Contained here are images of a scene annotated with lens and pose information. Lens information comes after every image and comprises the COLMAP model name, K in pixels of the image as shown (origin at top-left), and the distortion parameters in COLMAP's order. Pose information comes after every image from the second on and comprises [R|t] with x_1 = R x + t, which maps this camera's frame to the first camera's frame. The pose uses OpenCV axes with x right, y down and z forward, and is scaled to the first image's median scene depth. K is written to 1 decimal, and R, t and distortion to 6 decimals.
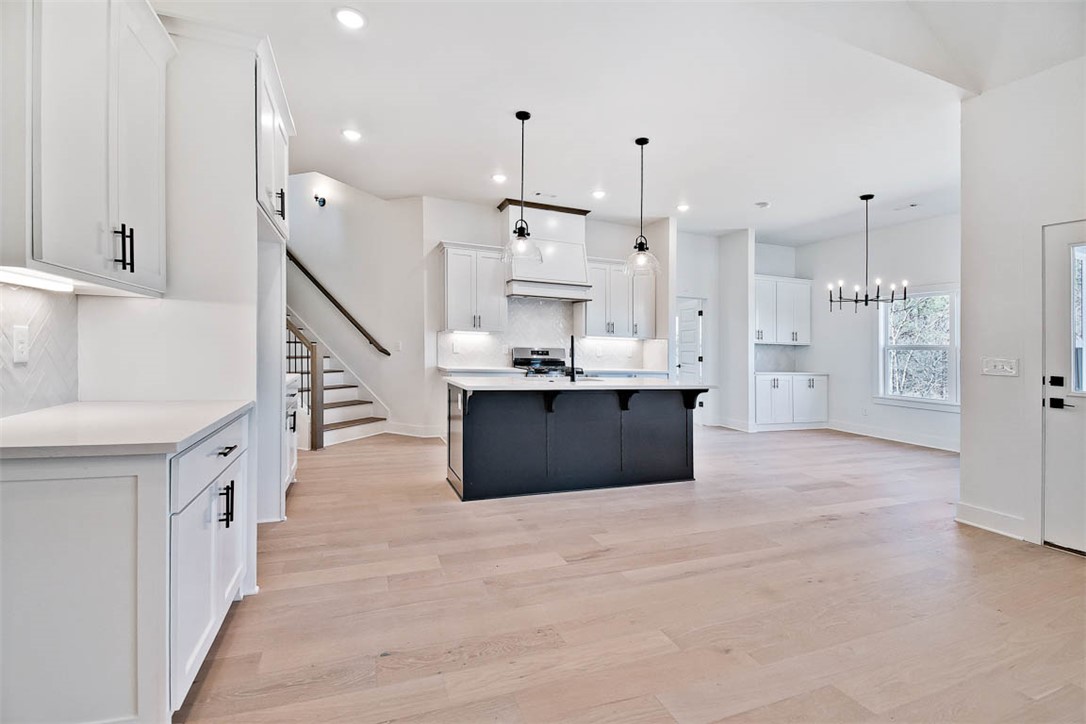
lens RADIAL K [[483.2, 0, 542.0], [0, 483.2, 344.4], [0, 0, 1]] dist [0.002562, -0.001678]
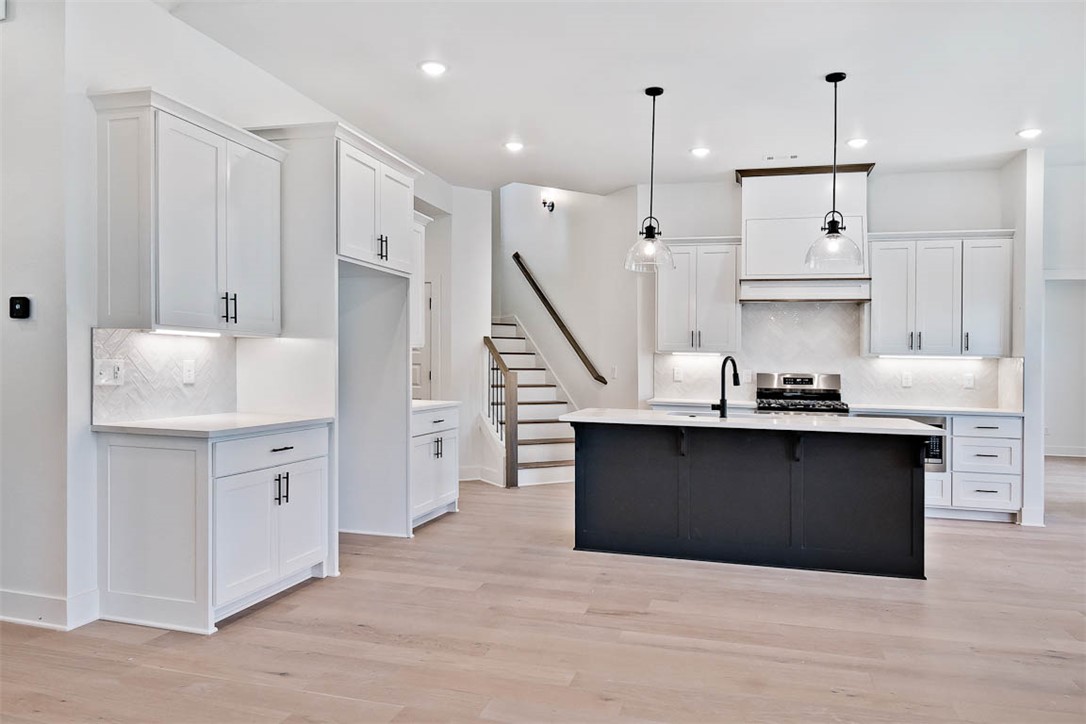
lens RADIAL K [[734.4, 0, 521.6], [0, 734.4, 337.6], [0, 0, 1]] dist [-0.018957, 0.007605]
pose [[0.788798, -0.035866, -0.613606, 0.566320], [0.008265, 0.998825, -0.047759, 0.004139], [0.614597, 0.032601, 0.788167, -0.112172]]
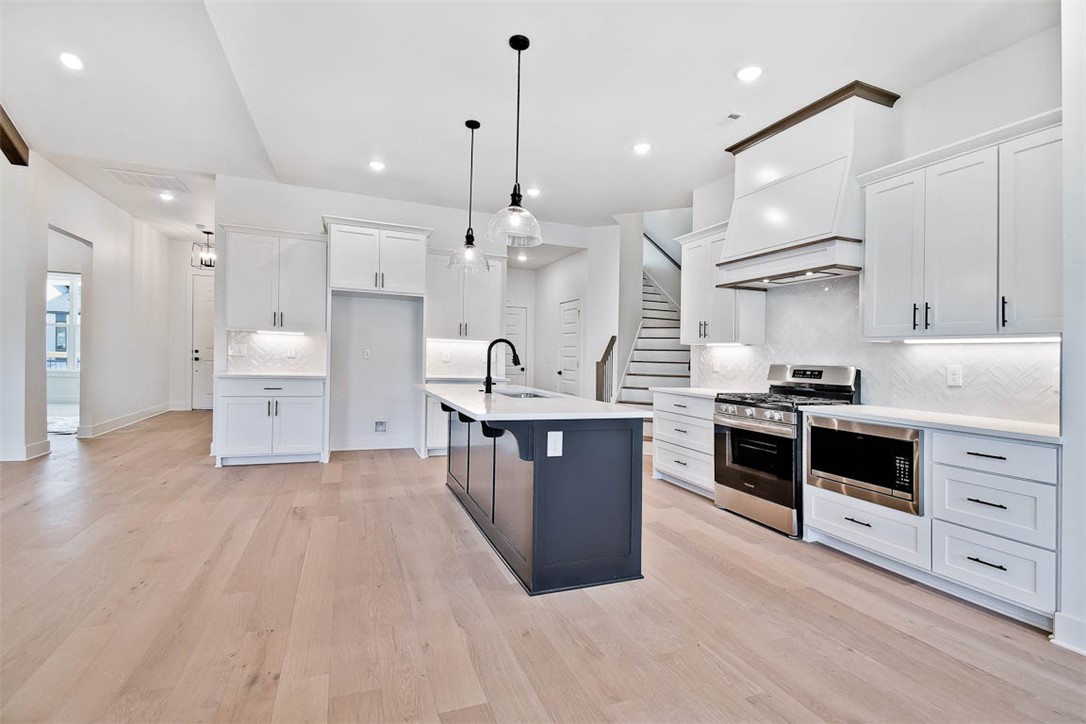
lens RADIAL K [[469.2, 0, 515.2], [0, 469.2, 354.4], [0, 0, 1]] dist [-0.015335, -0.001642]
pose [[0.009363, -0.030199, -0.999500, 0.957386], [-0.024619, 0.999234, -0.030422, 0.034588], [0.999653, 0.024891, 0.008612, 1.112464]]
